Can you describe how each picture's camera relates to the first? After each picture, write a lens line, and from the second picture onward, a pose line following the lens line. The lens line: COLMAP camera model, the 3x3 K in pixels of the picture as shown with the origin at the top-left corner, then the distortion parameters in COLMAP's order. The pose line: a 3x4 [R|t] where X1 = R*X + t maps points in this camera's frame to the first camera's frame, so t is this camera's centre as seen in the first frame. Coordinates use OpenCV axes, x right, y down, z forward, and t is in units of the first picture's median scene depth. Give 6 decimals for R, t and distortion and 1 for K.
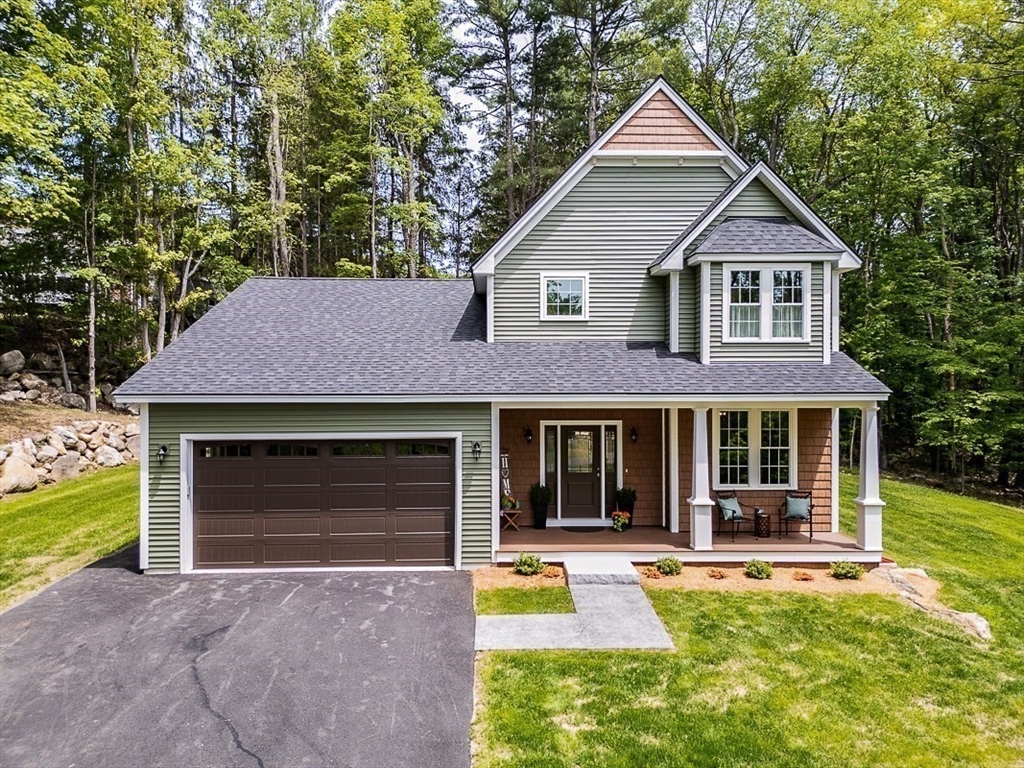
lens RADIAL K [[731.6, 0, 512.8], [0, 731.6, 381.5], [0, 0, 1]] dist [0.063370, -0.049545]
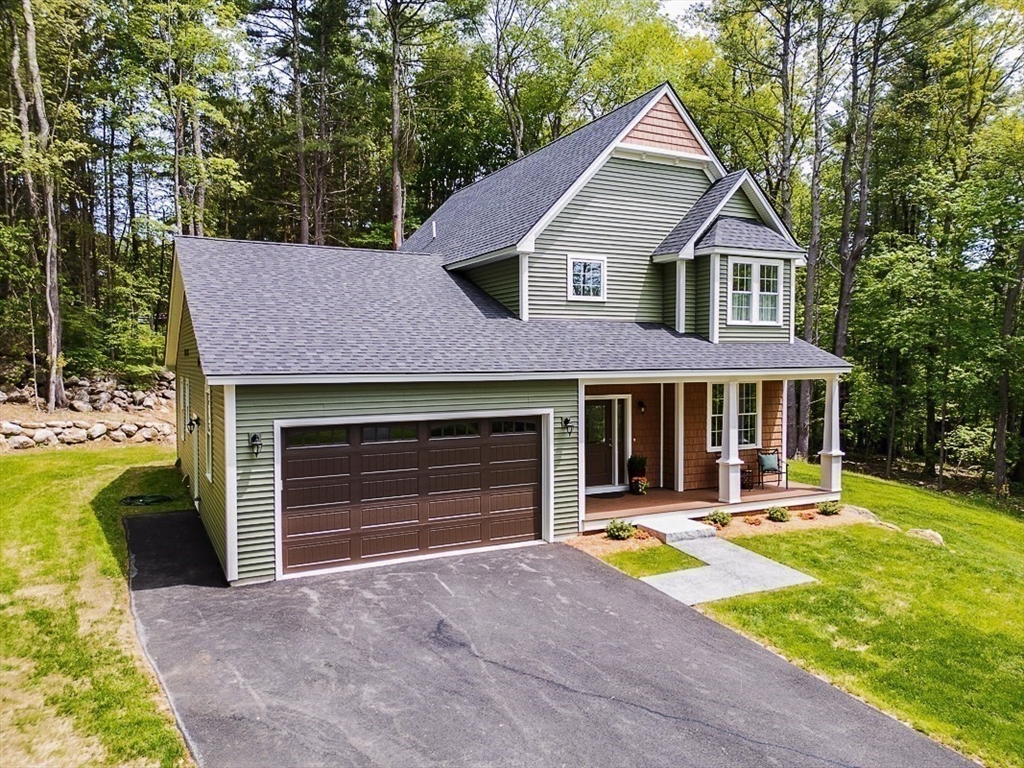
lens RADIAL K [[731.6, 0, 506.4], [0, 731.6, 381.8], [0, 0, 1]] dist [0.063370, -0.049545]
pose [[0.902488, -0.016085, 0.430414, -0.571581], [0.002722, 0.999495, 0.031644, -0.000633], [-0.430706, -0.027387, 0.902077, 0.108109]]
